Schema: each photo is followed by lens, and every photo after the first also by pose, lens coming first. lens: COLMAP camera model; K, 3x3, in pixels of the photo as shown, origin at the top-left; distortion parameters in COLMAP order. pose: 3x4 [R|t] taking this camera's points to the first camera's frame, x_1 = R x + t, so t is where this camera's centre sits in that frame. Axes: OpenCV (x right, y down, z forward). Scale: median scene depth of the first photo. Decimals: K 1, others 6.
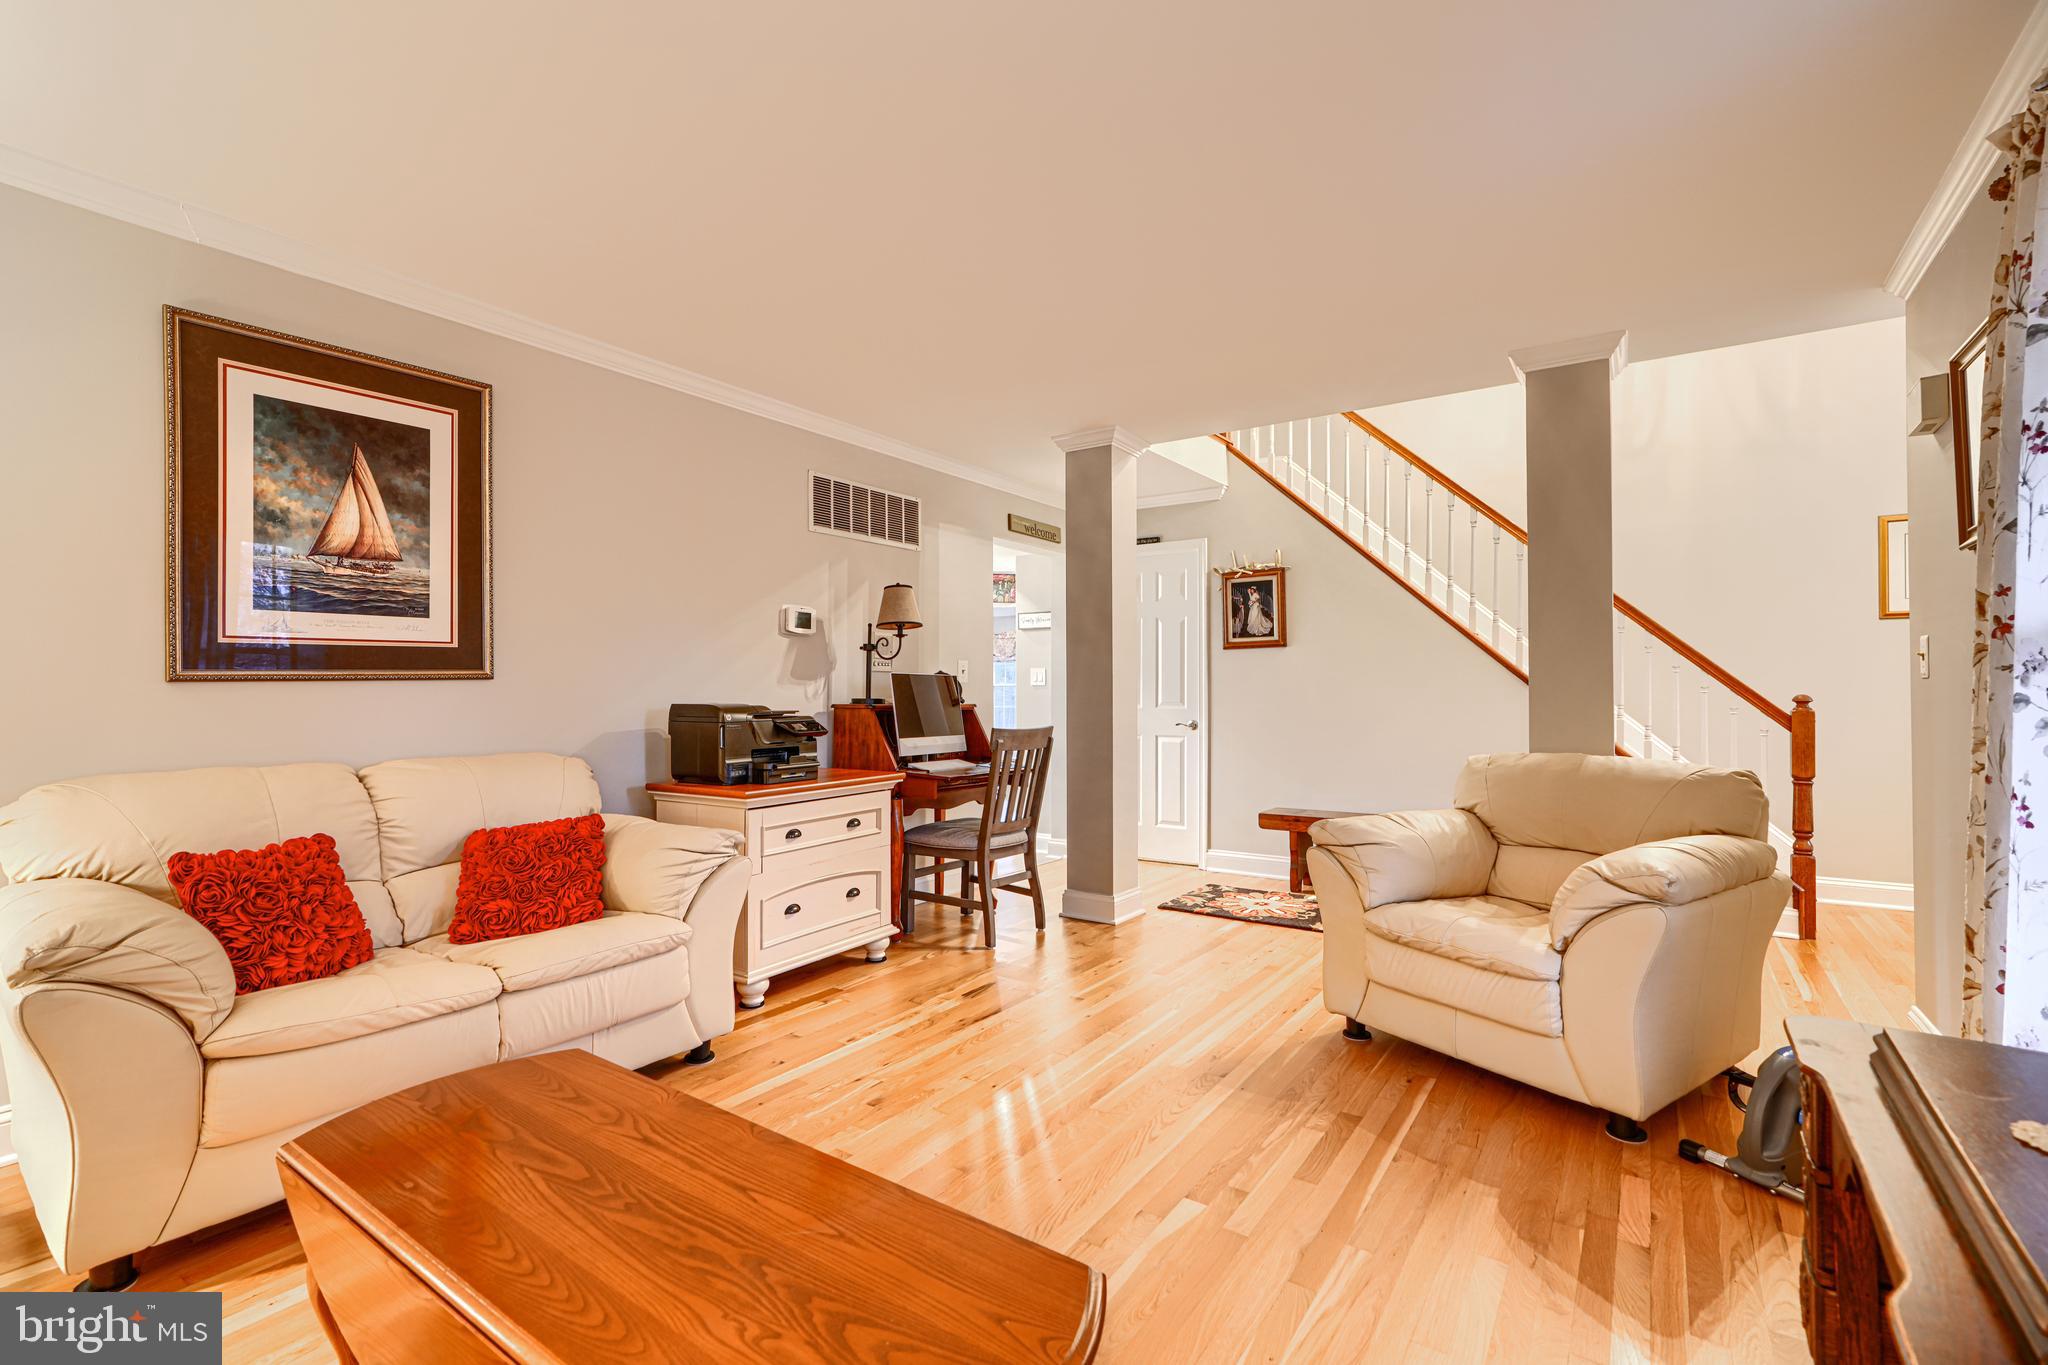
lens RADIAL K [[927.8, 0, 1019.4], [0, 927.8, 683.3], [0, 0, 1]] dist [-0.002992, 0.000324]
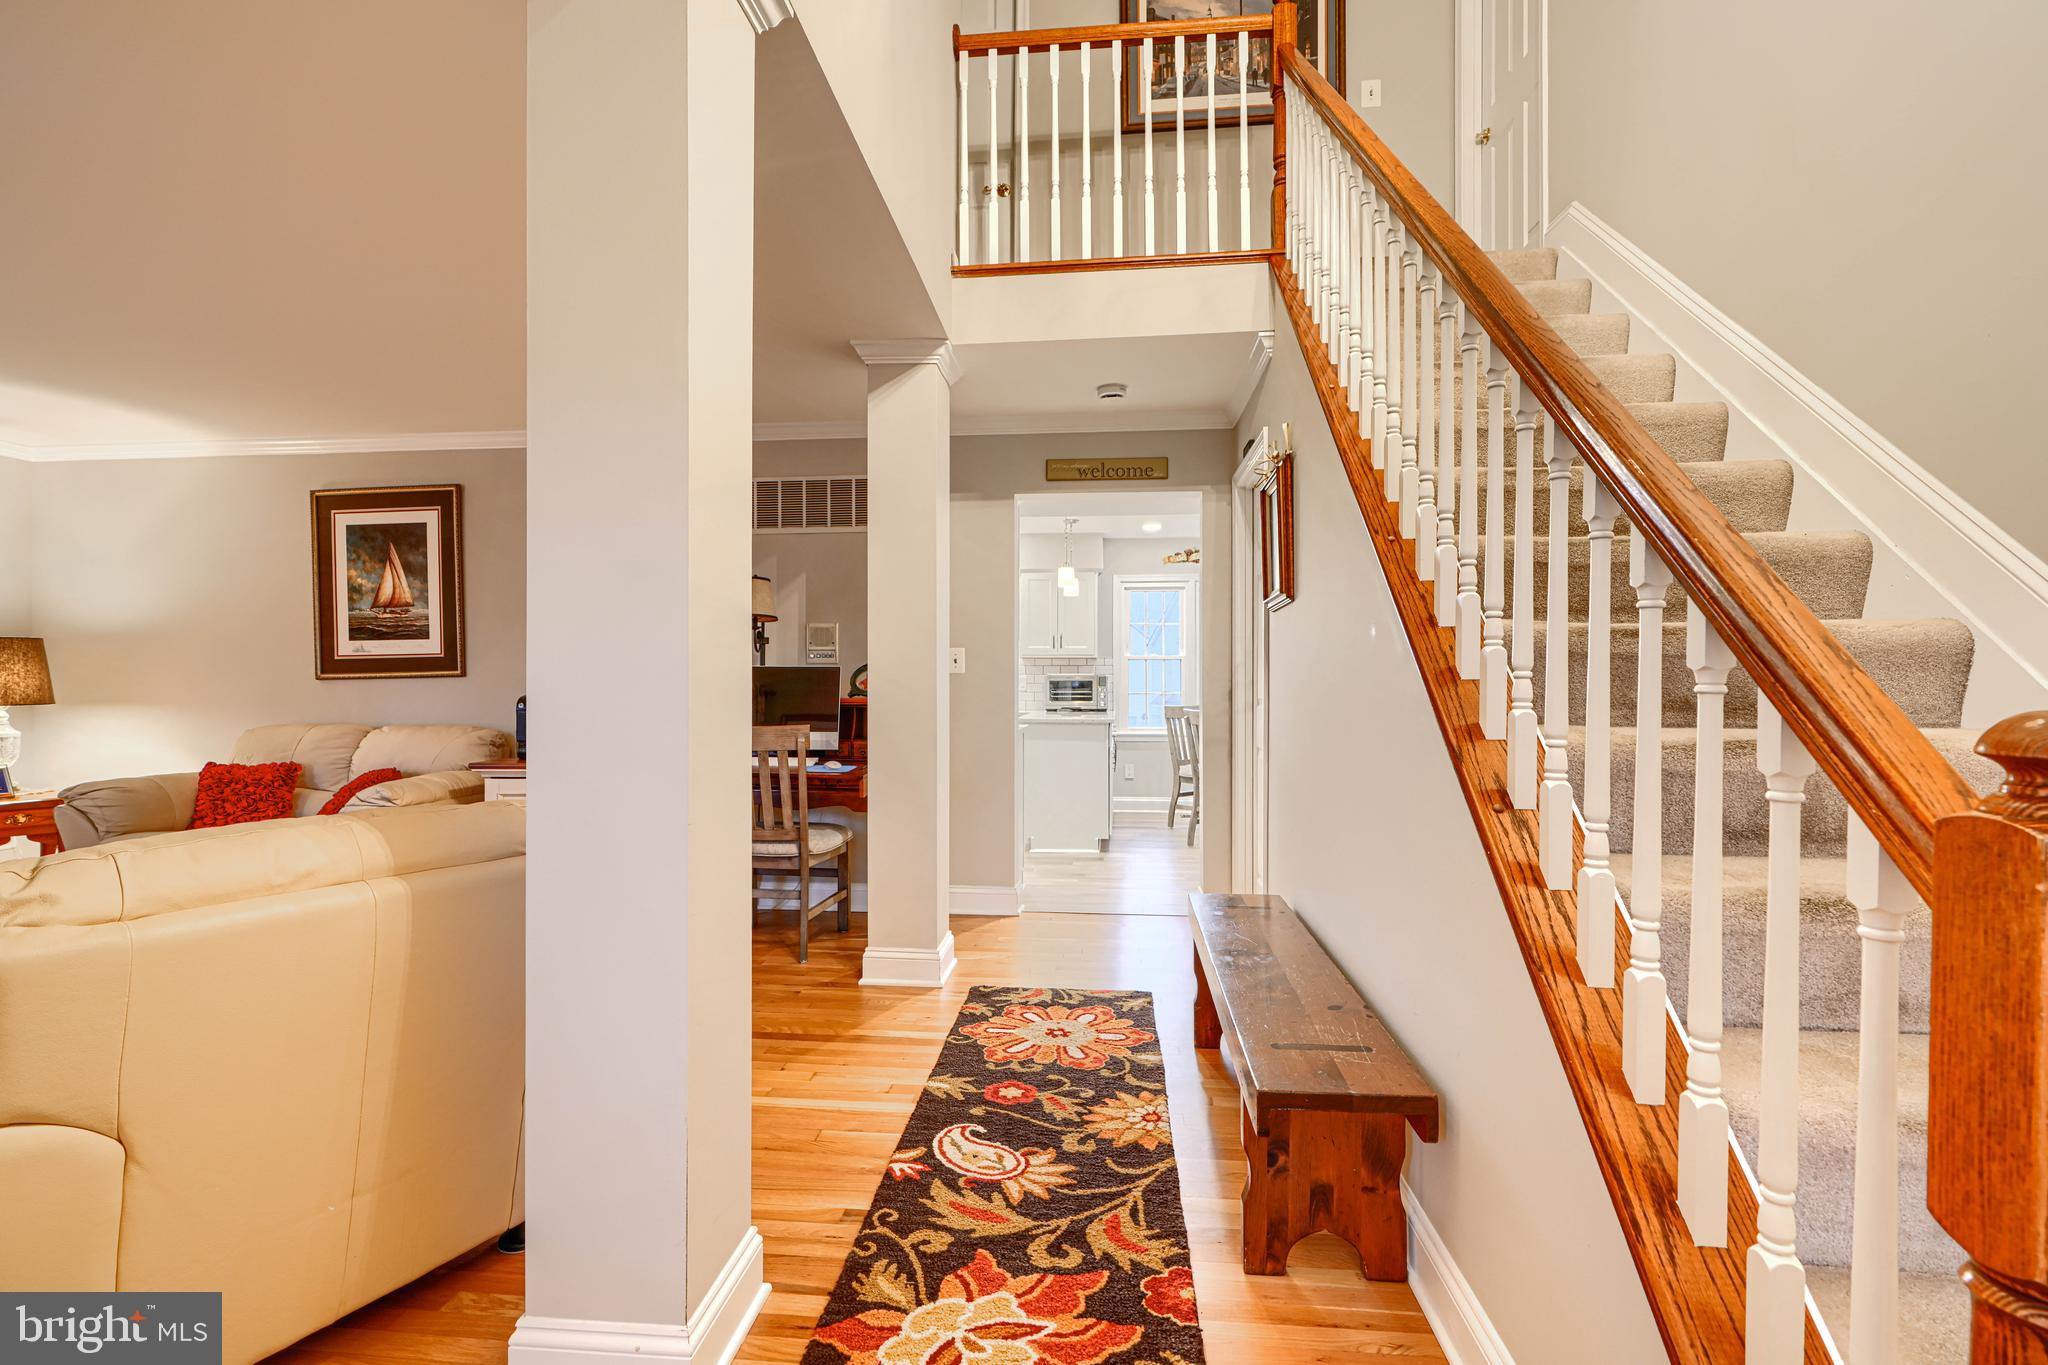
lens RADIAL K [[927.8, 0, 1021.7], [0, 927.8, 682.3], [0, 0, 1]] dist [-0.002992, 0.000324]
pose [[0.479620, 0.003324, -0.877470, 1.344613], [0.010396, 0.999901, 0.009470, 0.000730], [0.877415, -0.013664, 0.479538, 1.183876]]
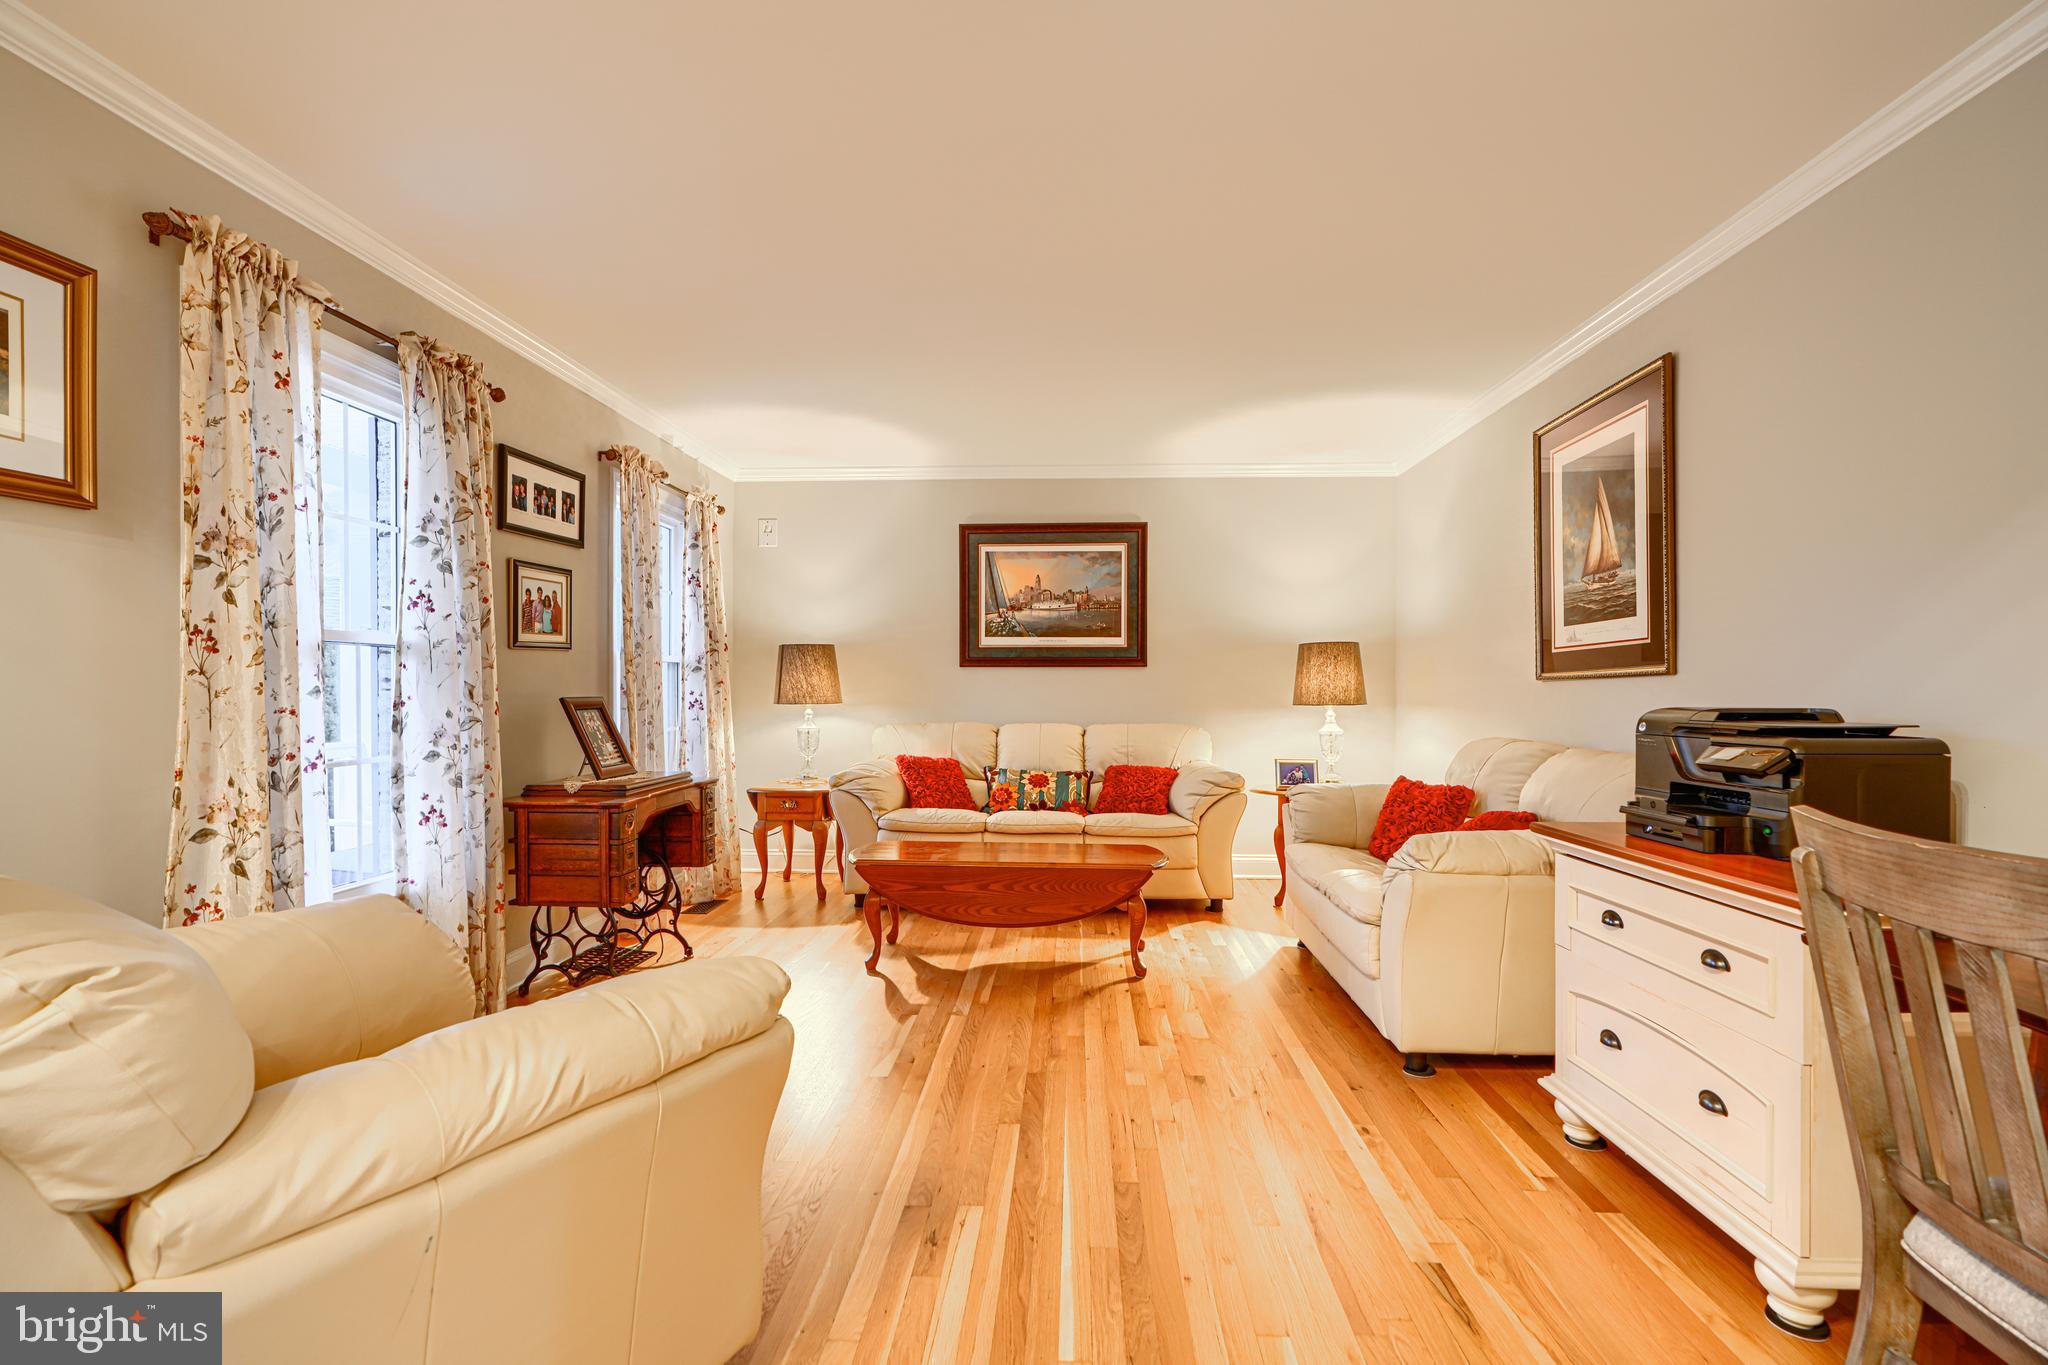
lens RADIAL K [[927.8, 0, 1021.8], [0, 927.8, 690.3], [0, 0, 1]] dist [-0.002992, 0.000324]
pose [[-0.856929, 0.001367, -0.515433, 0.495459], [0.003477, 0.999989, -0.003129, 0.013273], [0.515423, -0.004474, -0.856924, 1.598580]]
